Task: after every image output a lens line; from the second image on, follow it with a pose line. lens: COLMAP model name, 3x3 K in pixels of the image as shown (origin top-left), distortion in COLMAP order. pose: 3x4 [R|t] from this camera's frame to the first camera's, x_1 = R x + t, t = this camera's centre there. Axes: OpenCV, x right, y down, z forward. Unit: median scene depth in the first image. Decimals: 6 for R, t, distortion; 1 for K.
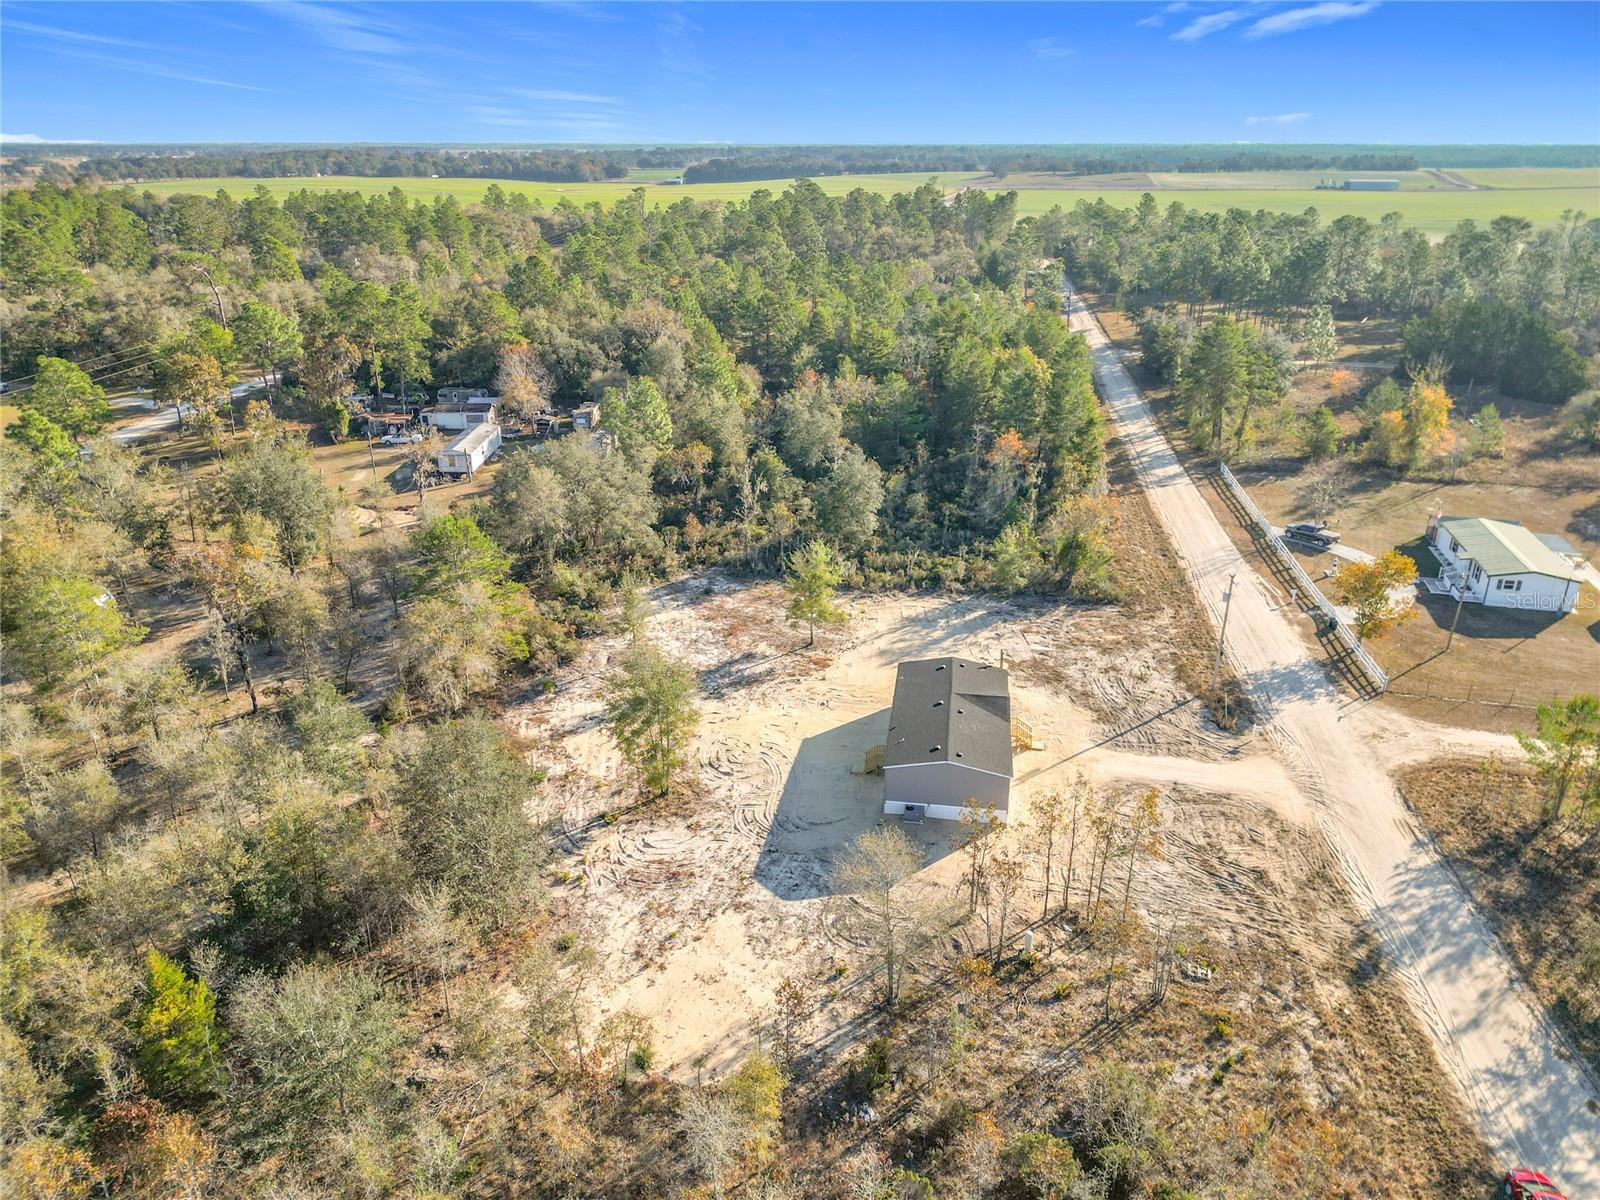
lens RADIAL K [[1144.9, 0, 790.7], [0, 1144.9, 566.1], [0, 0, 1]] dist [0.057071, -0.063010]
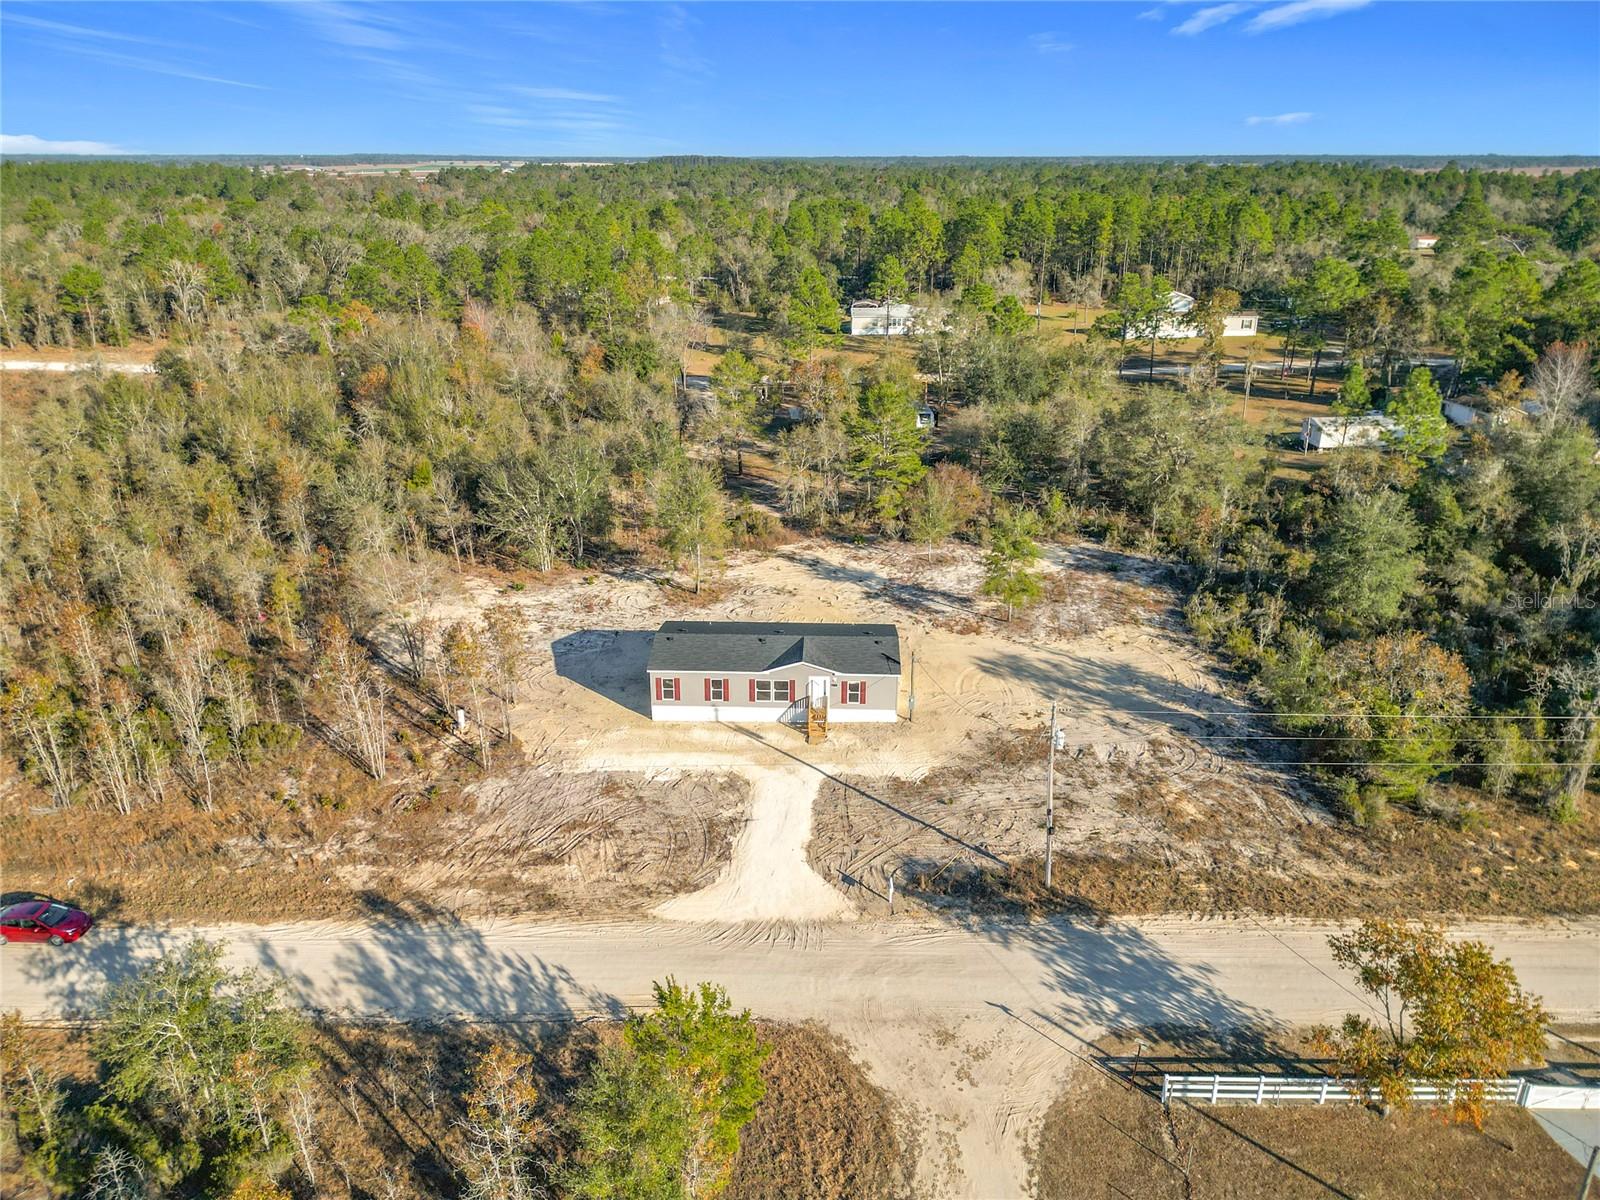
lens RADIAL K [[1135.1, 0, 796.6], [0, 1135.1, 574.0], [0, 0, 1]] dist [0.069648, -0.073984]
pose [[0.114312, 0.341197, -0.933015, 1.016509], [-0.340823, 0.895642, 0.285772, -0.201575], [0.933152, 0.285326, 0.218670, 0.814837]]
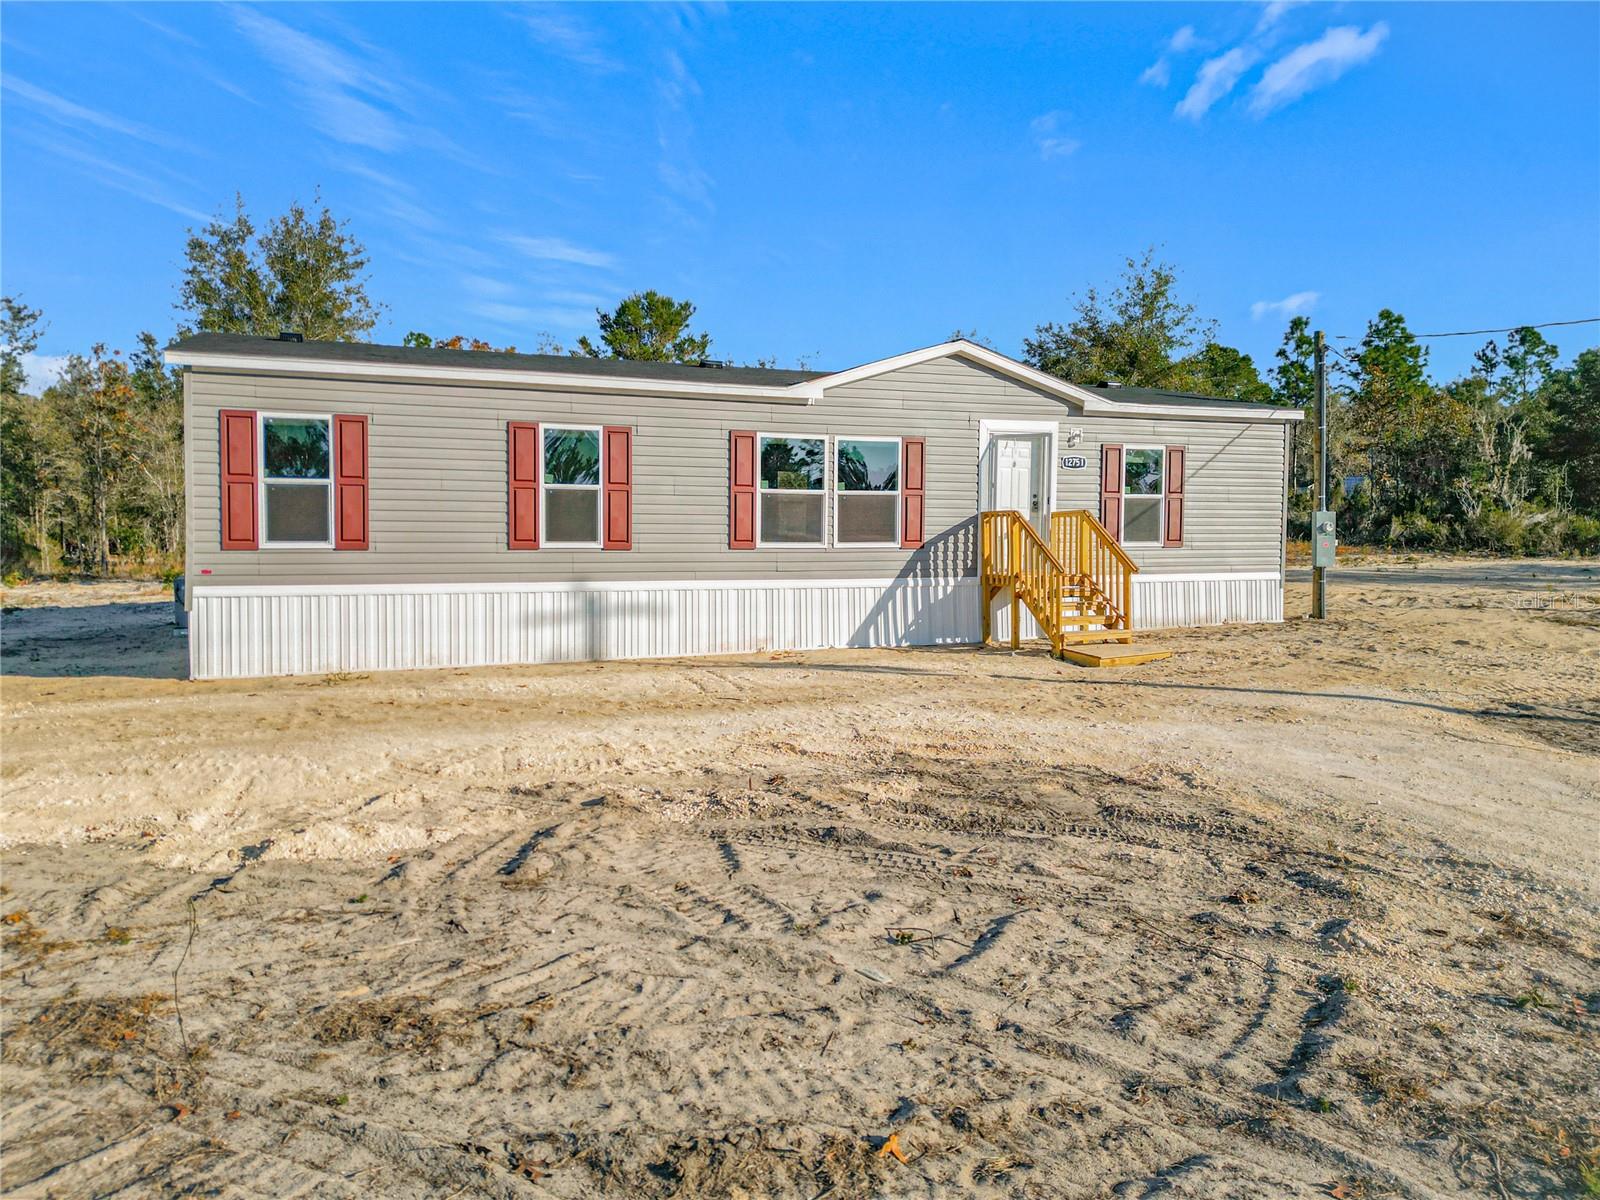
lens RADIAL K [[1135.1, 0, 796.6], [0, 1135.1, 574.0], [0, 0, 1]] dist [0.069648, -0.073984]
pose [[0.502575, 0.041261, -0.863548, 0.359347], [-0.299127, 0.945465, -0.128914, 0.191908], [0.811136, 0.323100, 0.487510, 0.927521]]
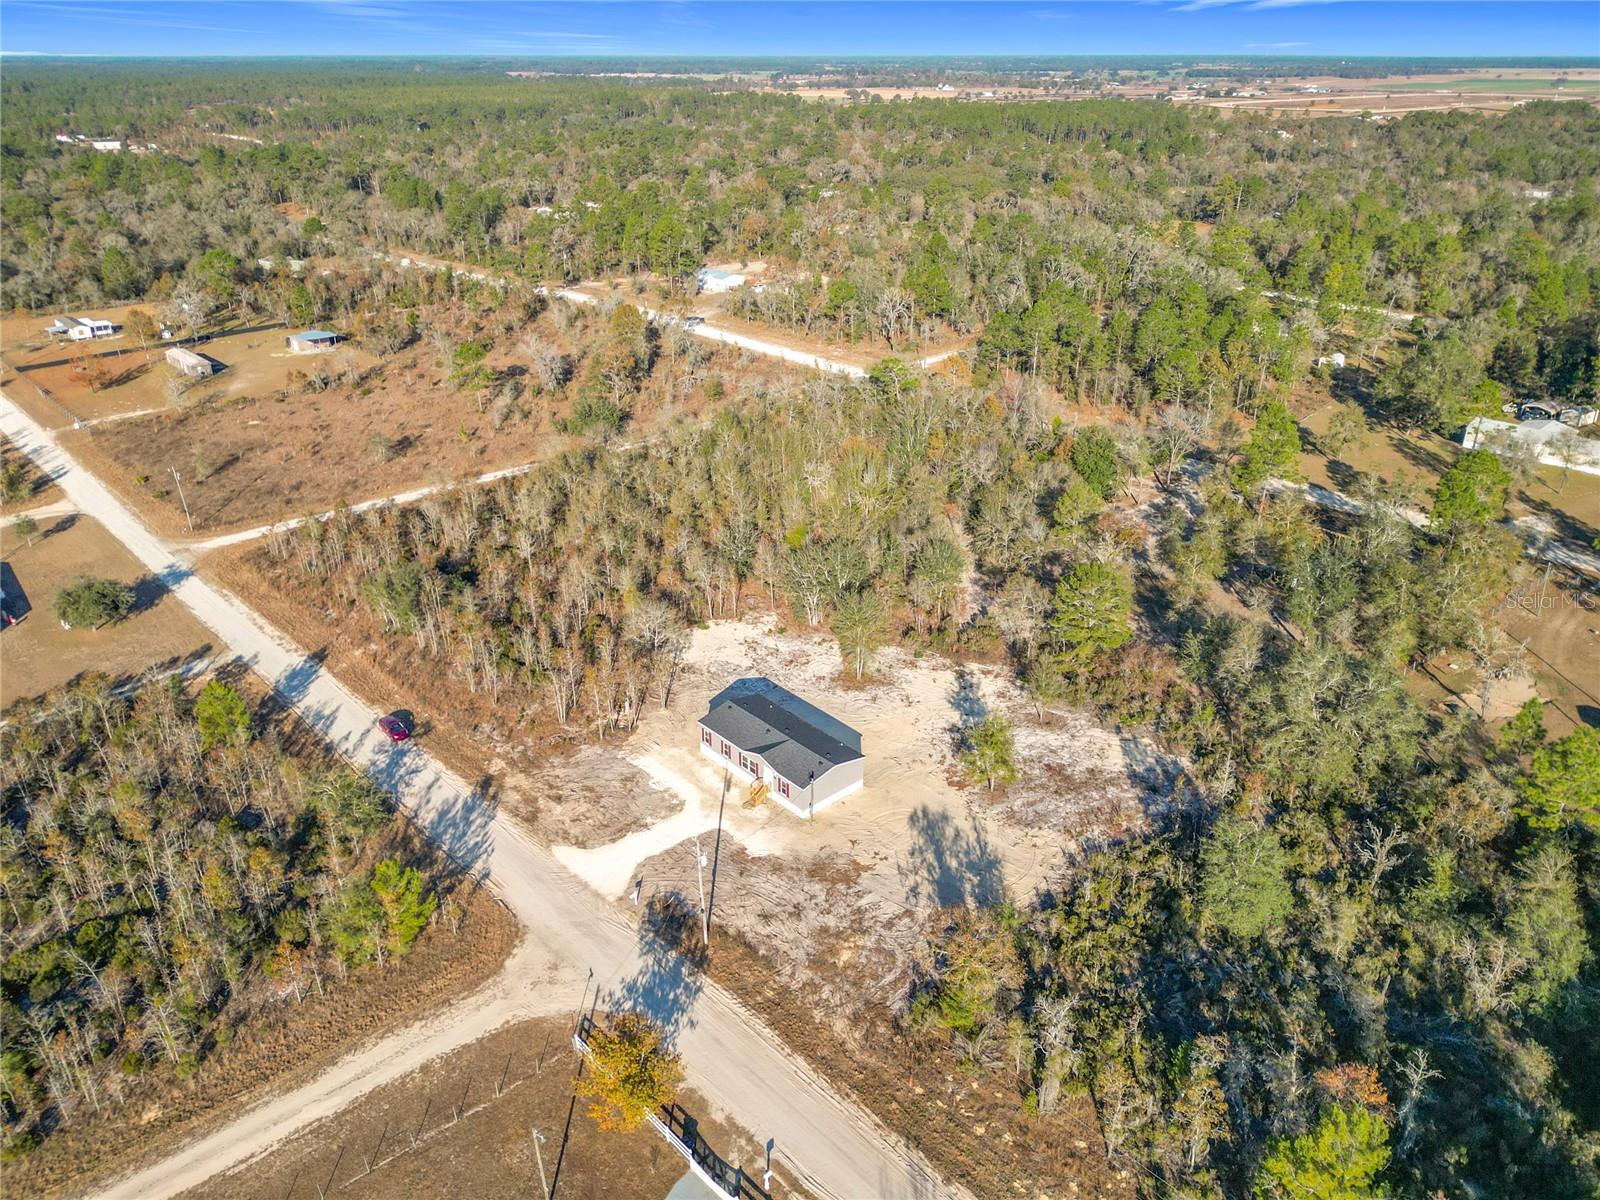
lens RADIAL K [[1148.6, 0, 793.2], [0, 1148.6, 603.4], [0, 0, 1]] dist [0.070726, -0.077228]
pose [[-0.634110, 0.336033, -0.696409, 1.079411], [-0.264314, 0.752187, 0.603616, -0.871161], [0.726665, 0.566830, -0.388151, 1.501929]]
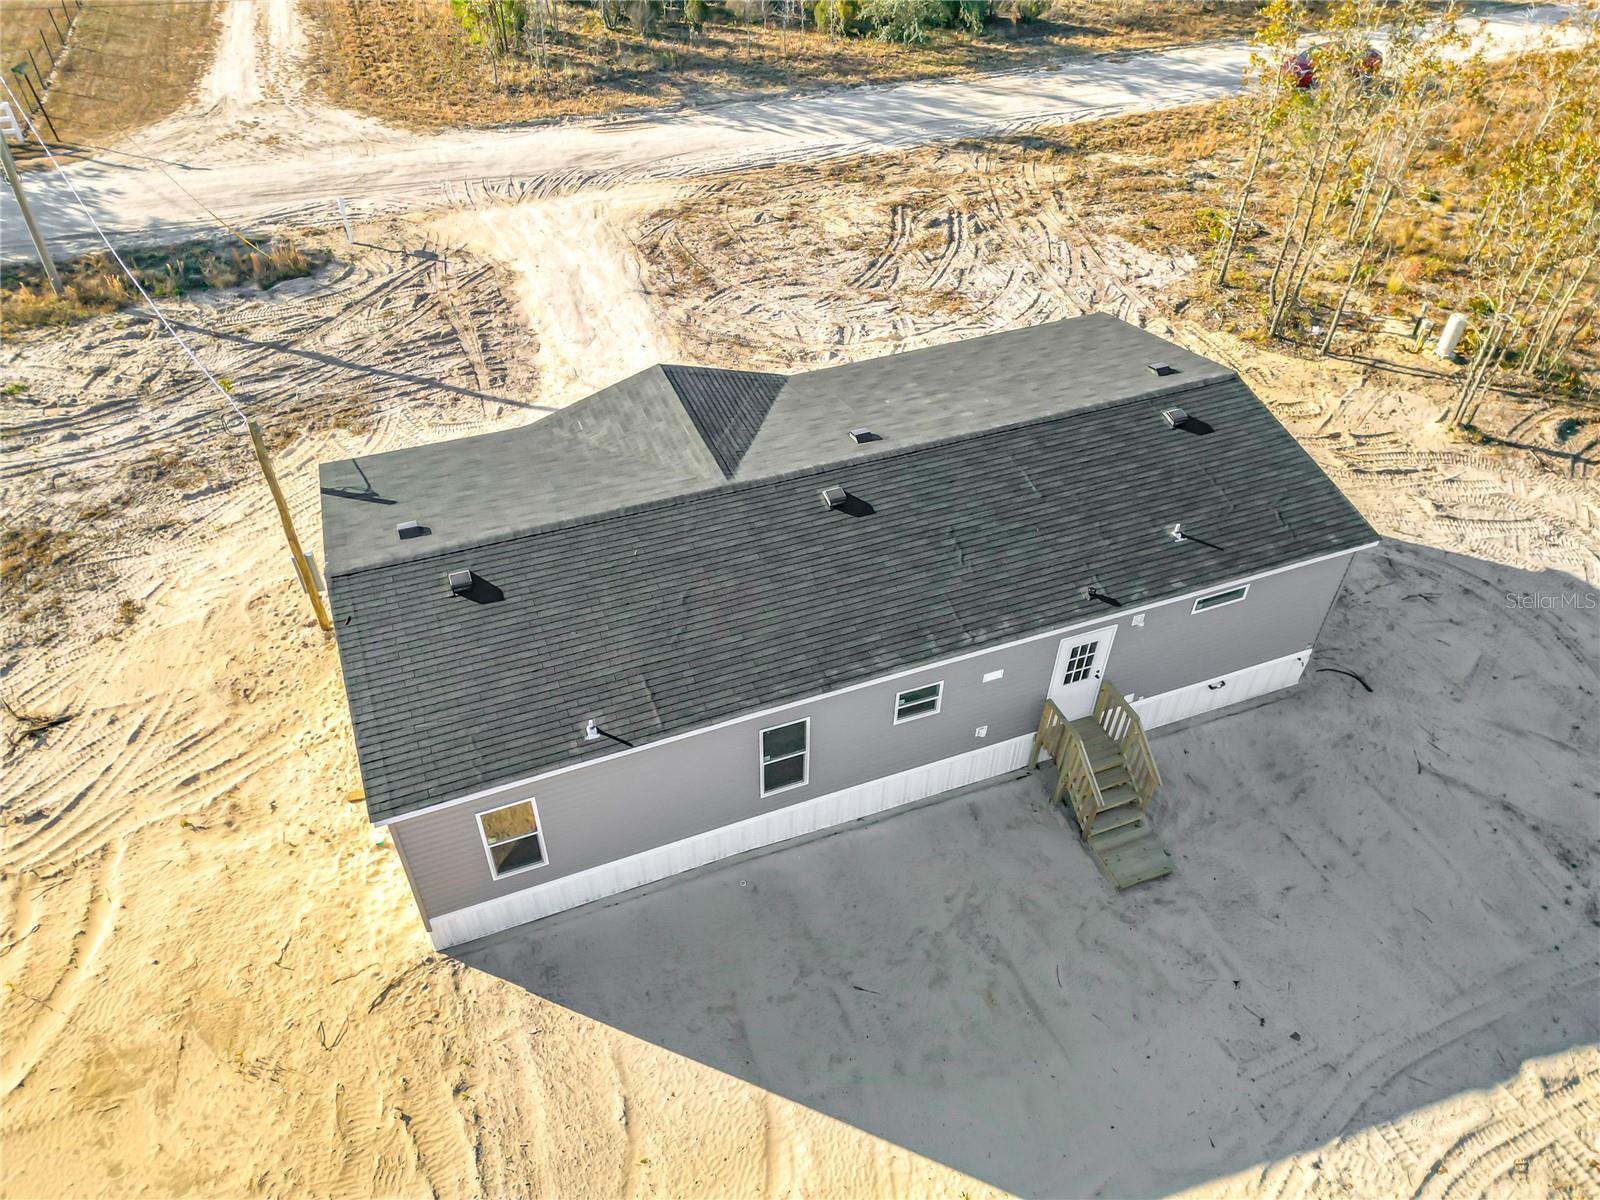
lens RADIAL K [[1123.5, 0, 795.9], [0, 1123.5, 605.8], [0, 0, 1]] dist [0.063427, -0.068050]
pose [[-0.502190, -0.584918, 0.636927, -0.021979], [0.289282, 0.580473, 0.761161, -0.042665], [-0.814936, 0.566499, -0.122302, 1.074242]]
